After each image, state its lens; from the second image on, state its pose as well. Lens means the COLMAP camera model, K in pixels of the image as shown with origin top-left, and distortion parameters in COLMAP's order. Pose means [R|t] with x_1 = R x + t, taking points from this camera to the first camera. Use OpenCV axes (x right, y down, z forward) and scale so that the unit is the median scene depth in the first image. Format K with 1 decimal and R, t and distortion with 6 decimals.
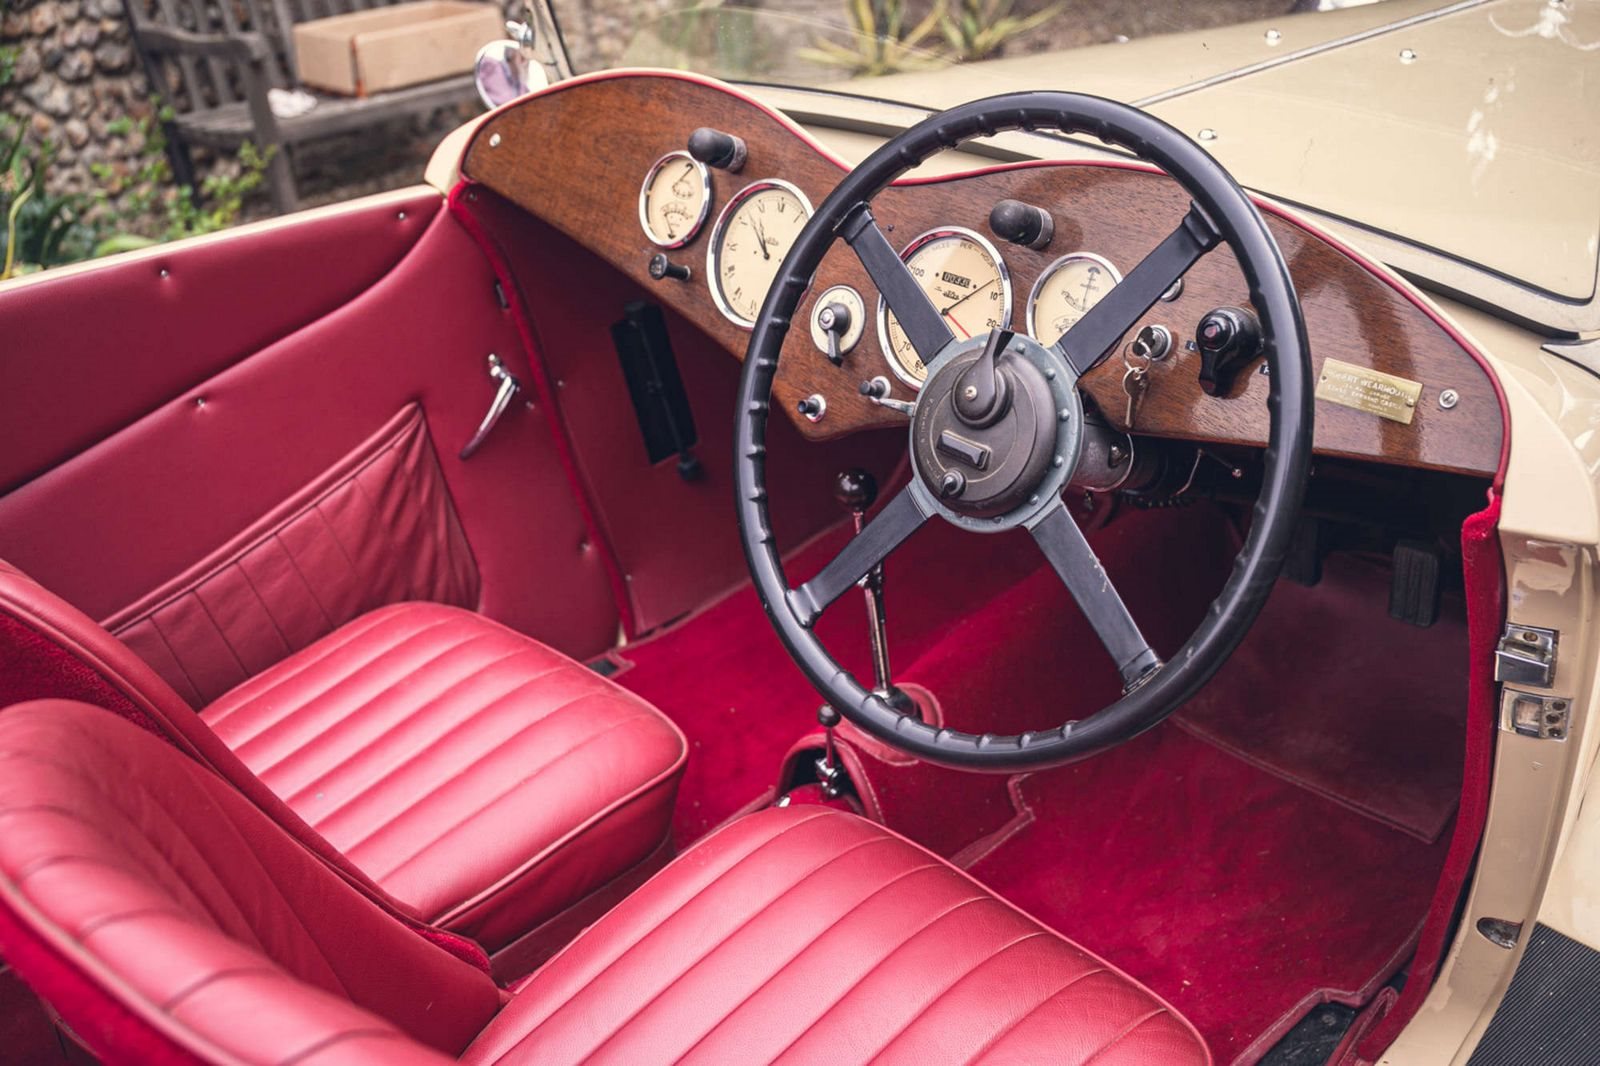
lens RADIAL K [[1759.3, 0, 800.0], [0, 1759.3, 533.0], [0, 0, 1]] dist [-0.000336, -0.000103]
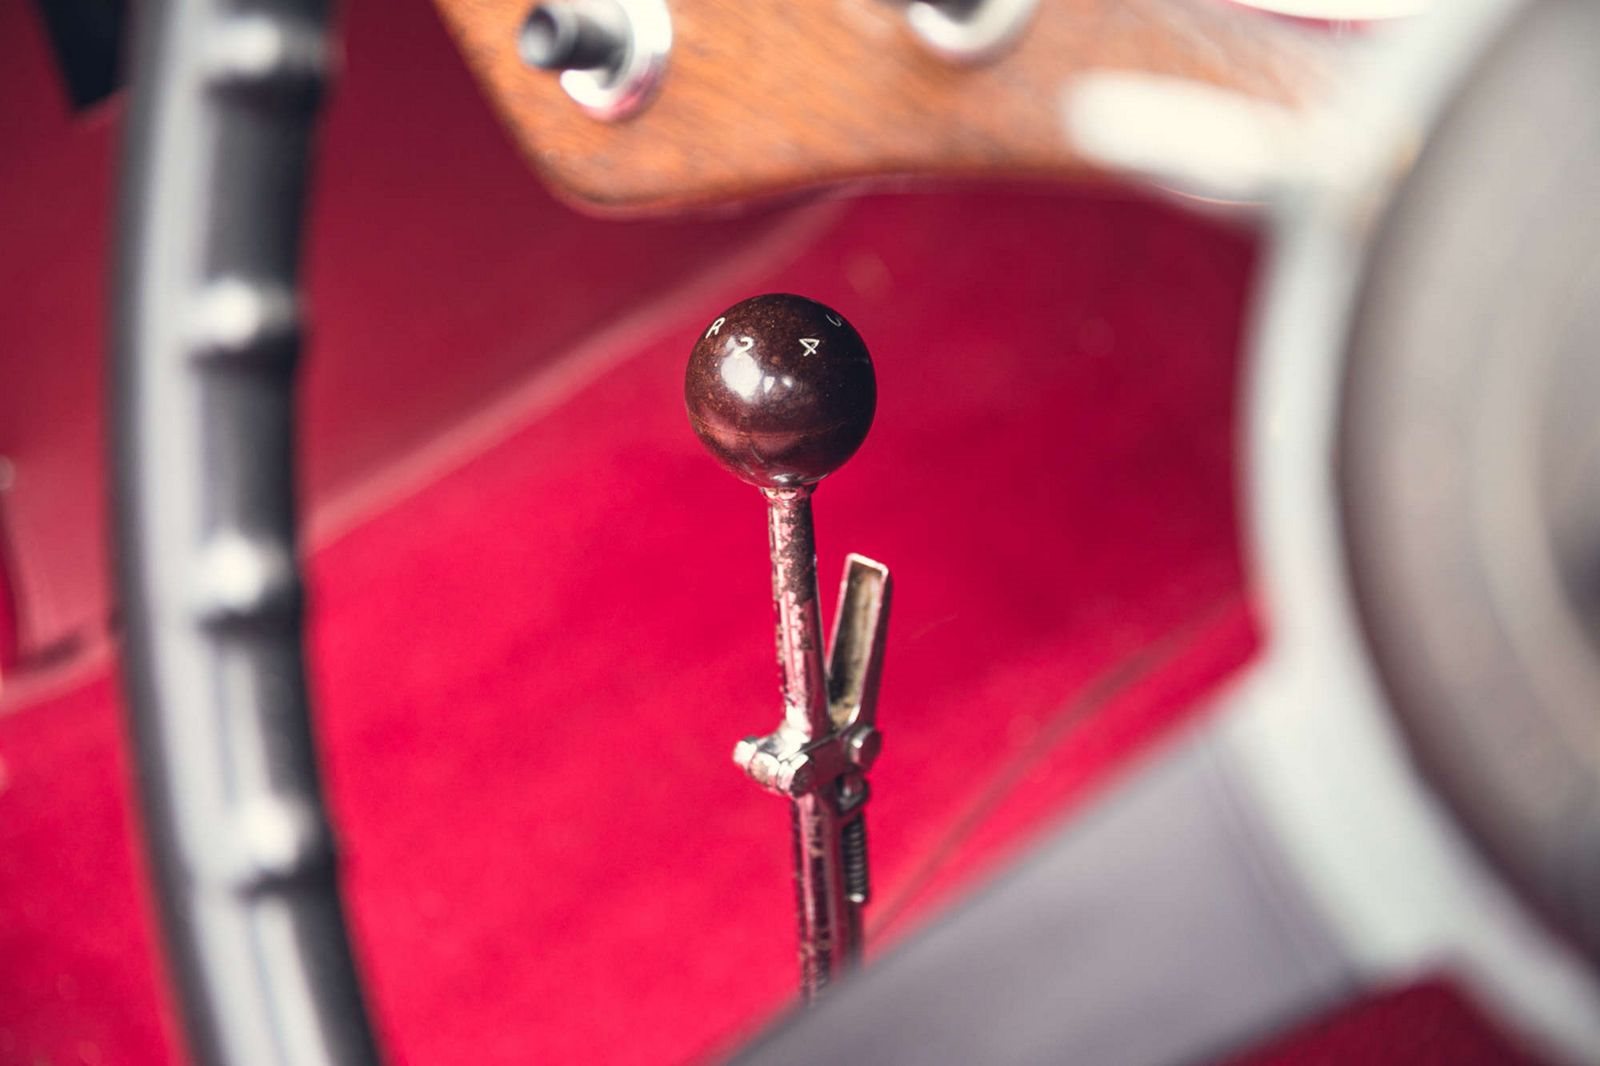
lens RADIAL K [[3148.6, 0, 800.0], [0, 3148.6, 533.0], [0, 0, 1]] dist [0.015376, 0.055452]
pose [[0.996675, 0.033891, 0.074100, 0.005697], [-0.043224, 0.990806, 0.128203, -0.063259], [-0.069074, -0.130980, 0.988976, 0.651651]]
